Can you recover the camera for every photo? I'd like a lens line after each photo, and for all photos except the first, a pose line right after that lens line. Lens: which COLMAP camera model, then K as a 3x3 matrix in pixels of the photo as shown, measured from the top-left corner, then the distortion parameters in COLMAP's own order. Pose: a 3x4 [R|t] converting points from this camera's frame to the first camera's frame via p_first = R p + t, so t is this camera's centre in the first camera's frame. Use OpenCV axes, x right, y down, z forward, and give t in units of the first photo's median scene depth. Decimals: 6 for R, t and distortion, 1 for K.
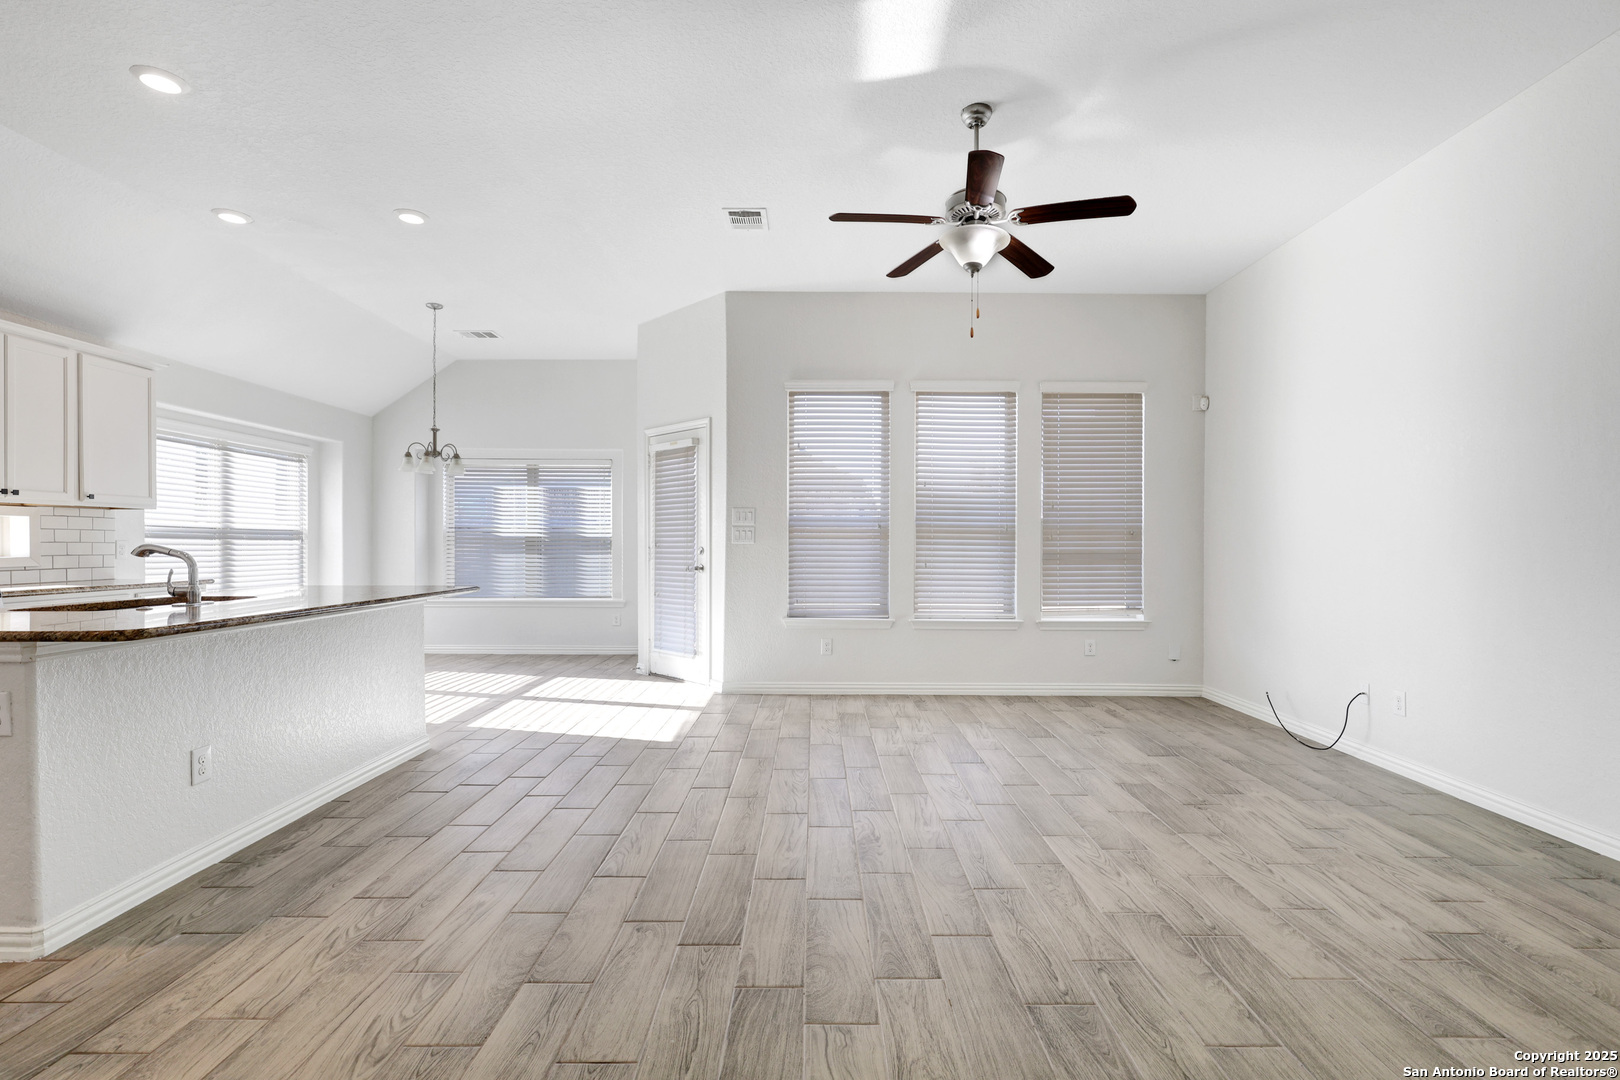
lens RADIAL K [[698.0, 0, 810.0], [0, 698.0, 540.0], [0, 0, 1]] dist [-0.000157, 0.000163]
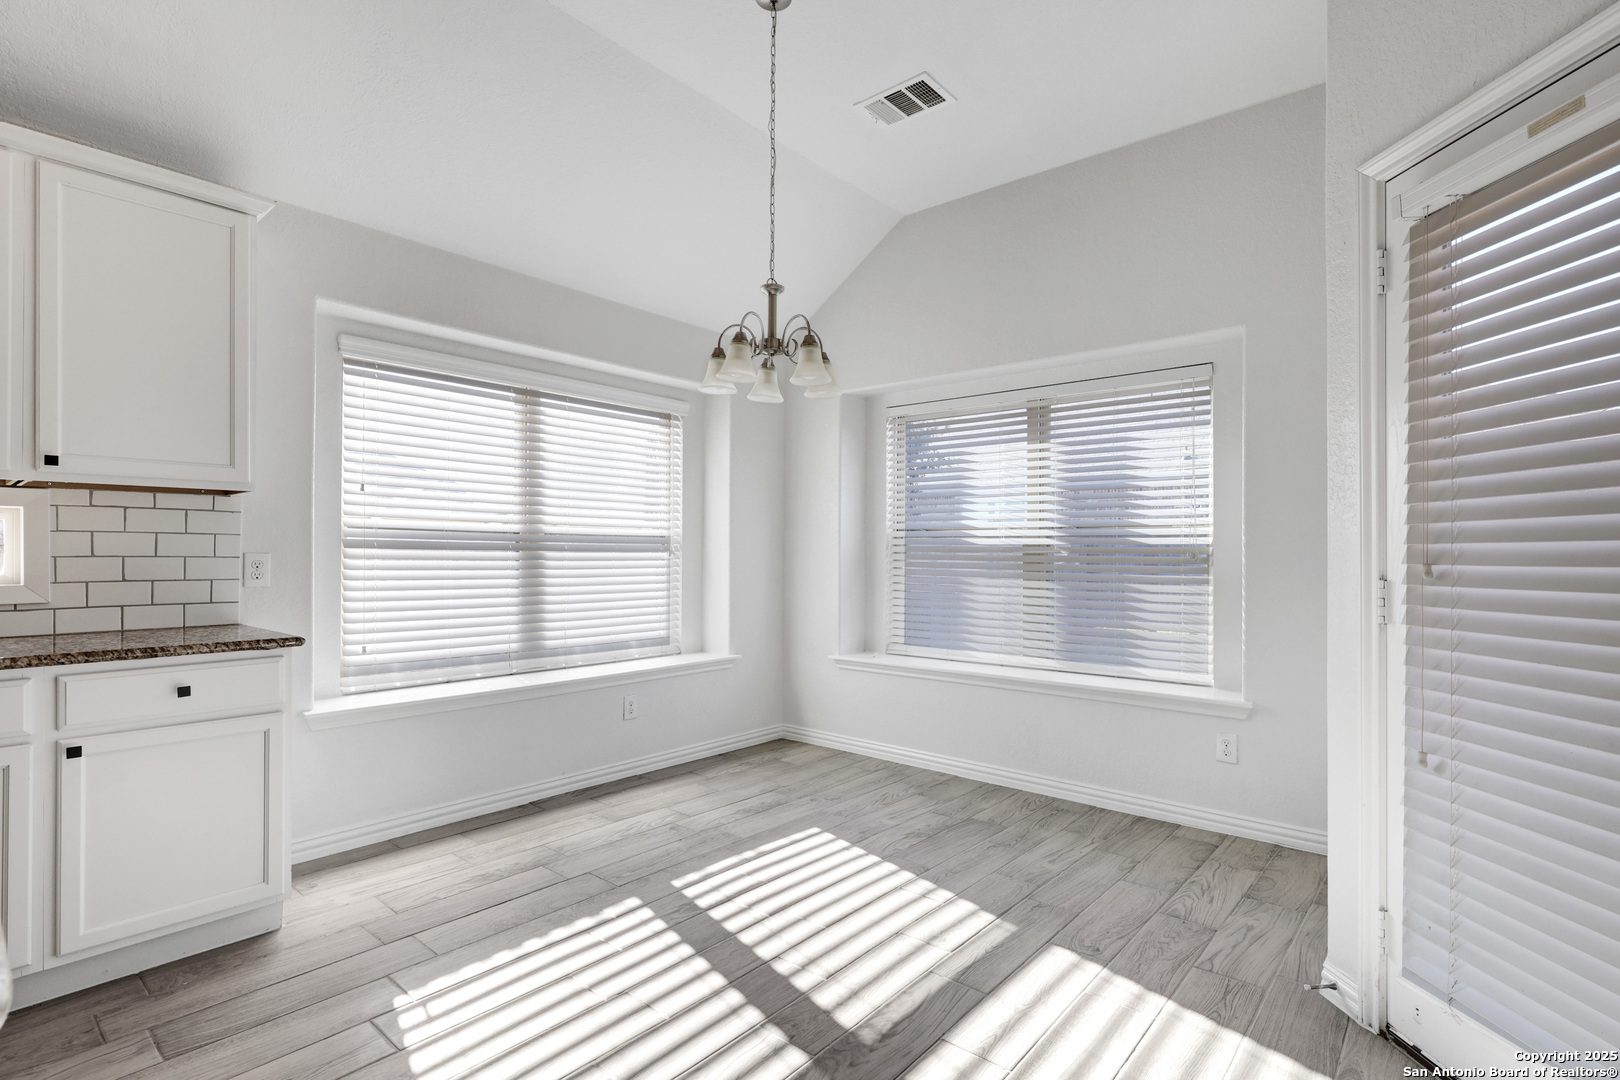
lens RADIAL K [[790.7, 0, 806.6], [0, 790.7, 551.5], [0, 0, 1]] dist [-0.002027, 0.000152]
pose [[0.752010, -0.000423, -0.659152, -0.223953], [0.000580, 1.000000, 0.000021, -0.000248], [0.659152, -0.000398, 0.752010, 0.701313]]
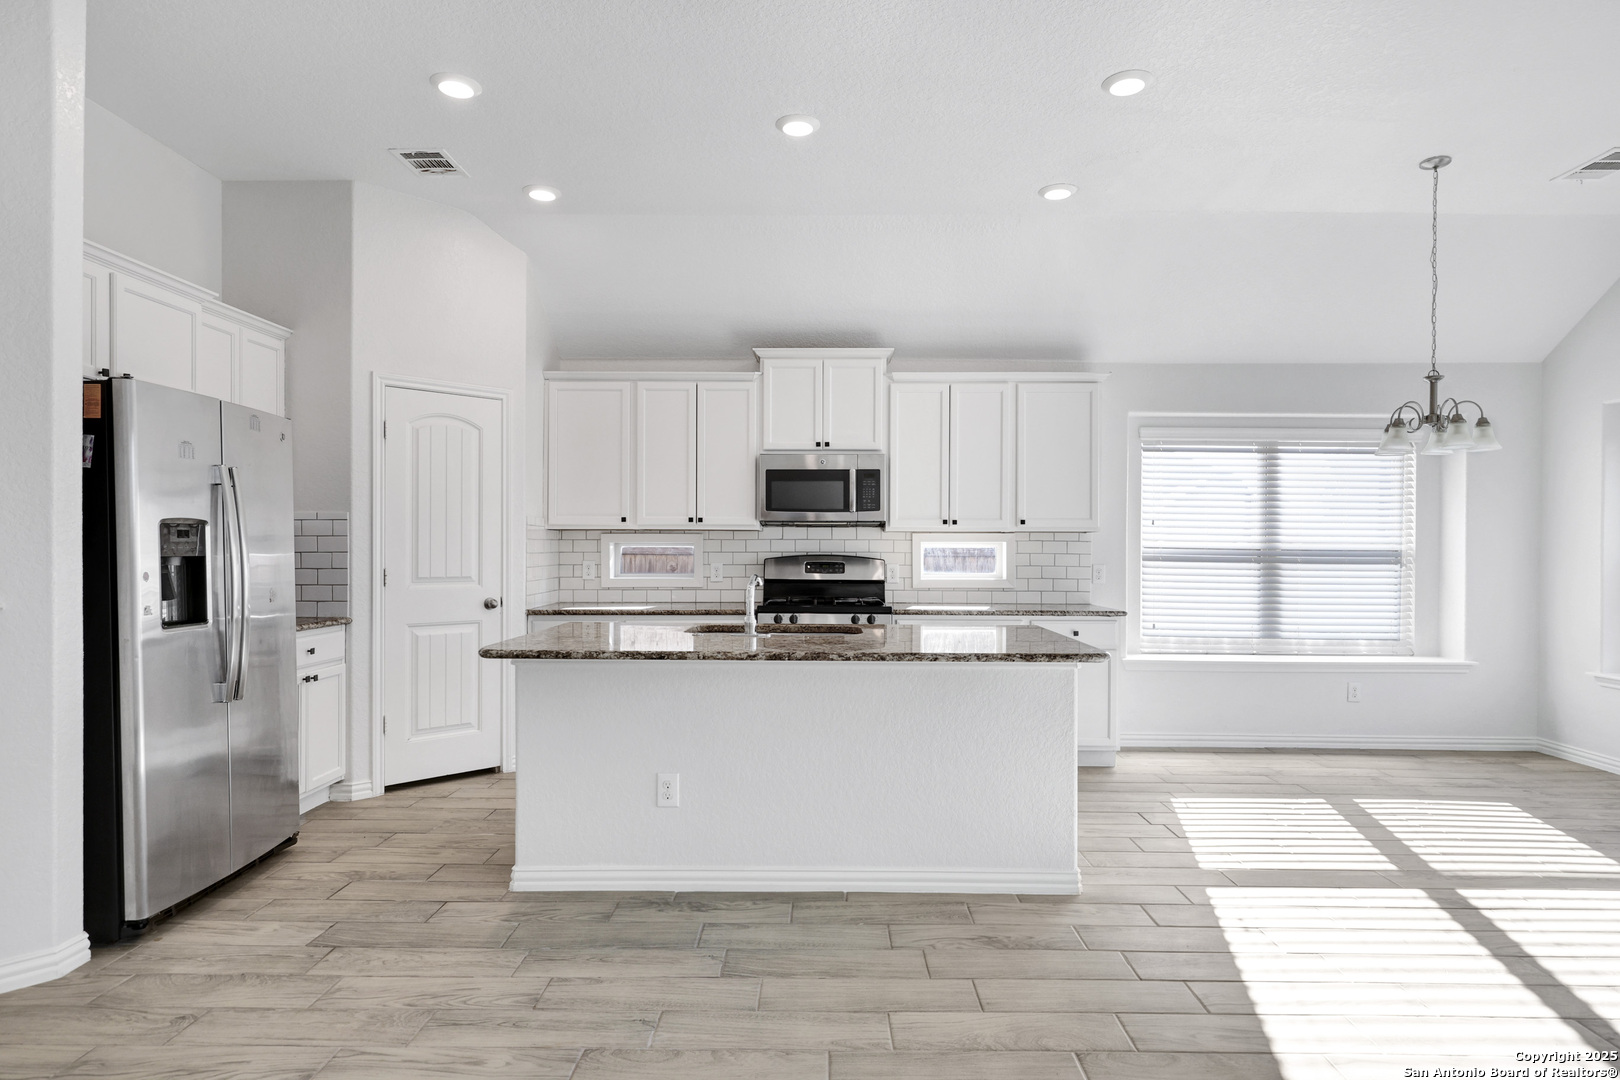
lens RADIAL K [[894.4, 0, 848.0], [0, 894.4, 548.5], [0, 0, 1]] dist [0.004659, -0.001759]
pose [[0.021939, -0.001567, -0.999758, 0.201207], [-0.003917, 0.999991, -0.001653, -0.015422], [0.999752, 0.003952, 0.021932, 0.537289]]
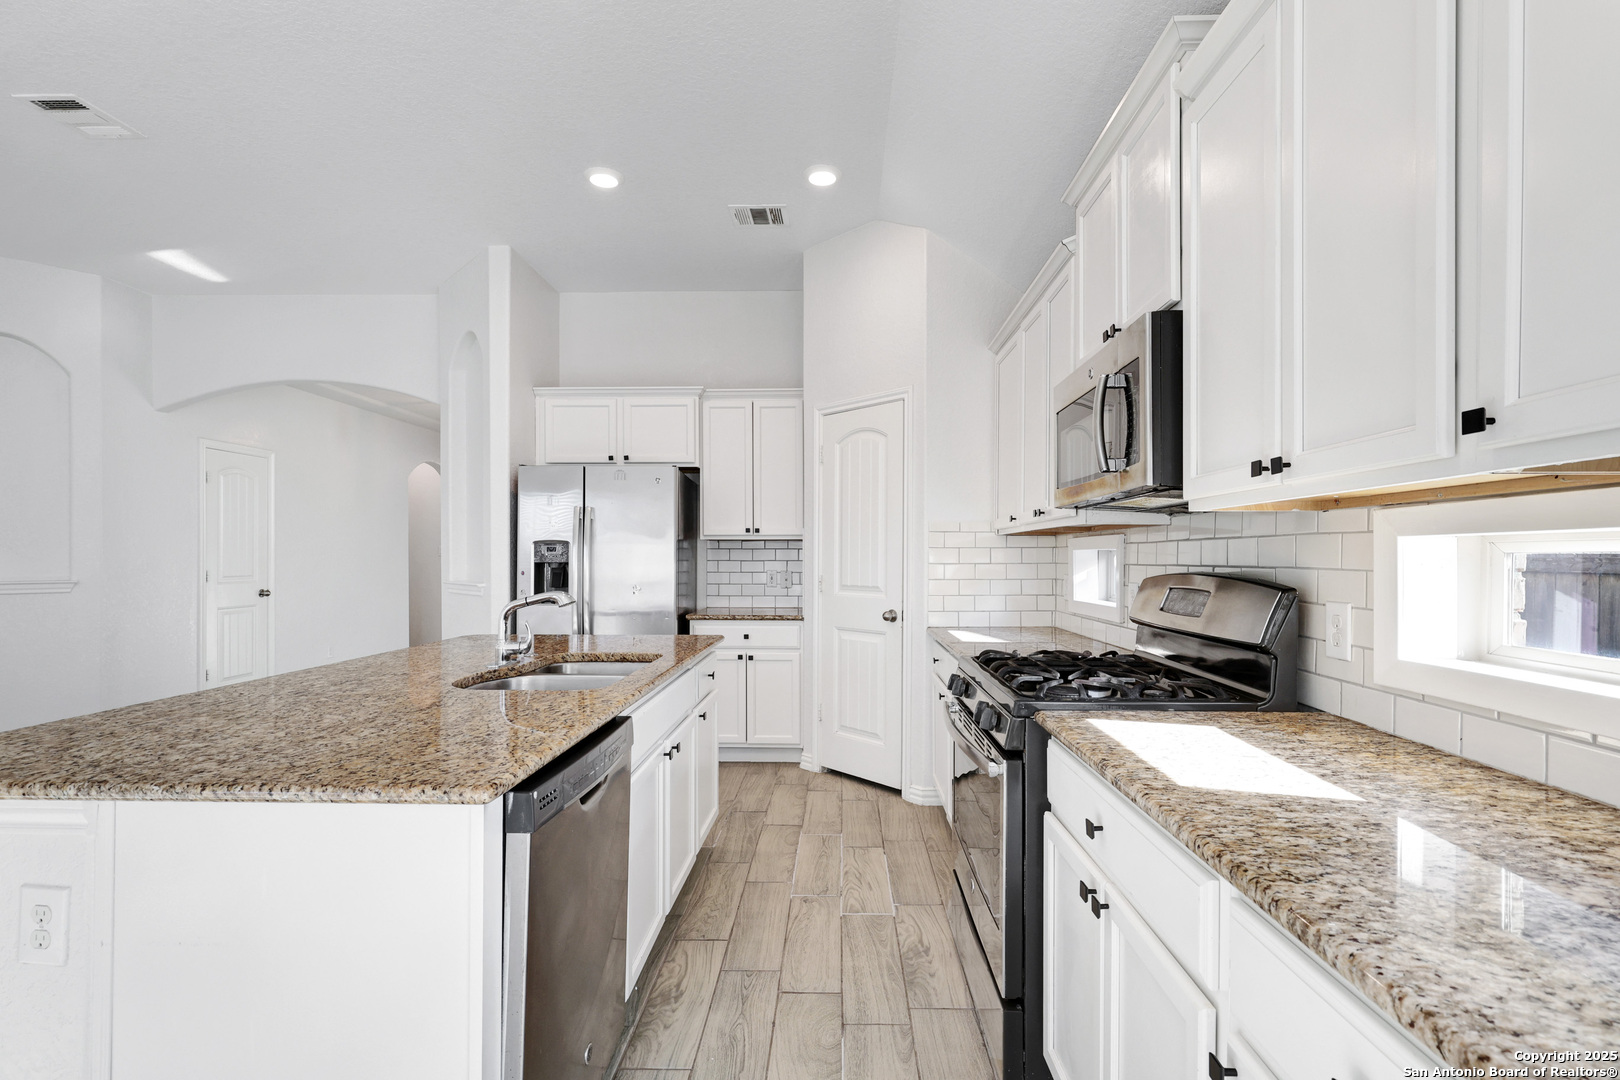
lens RADIAL K [[739.9, 0, 814.0], [0, 739.9, 560.2], [0, 0, 1]] dist [0.003080, 0.000227]
pose [[-0.999313, -0.000198, 0.037051, -0.597556], [-0.000321, 0.999994, -0.003319, -0.012266], [-0.037050, -0.003328, -0.999308, 0.887763]]
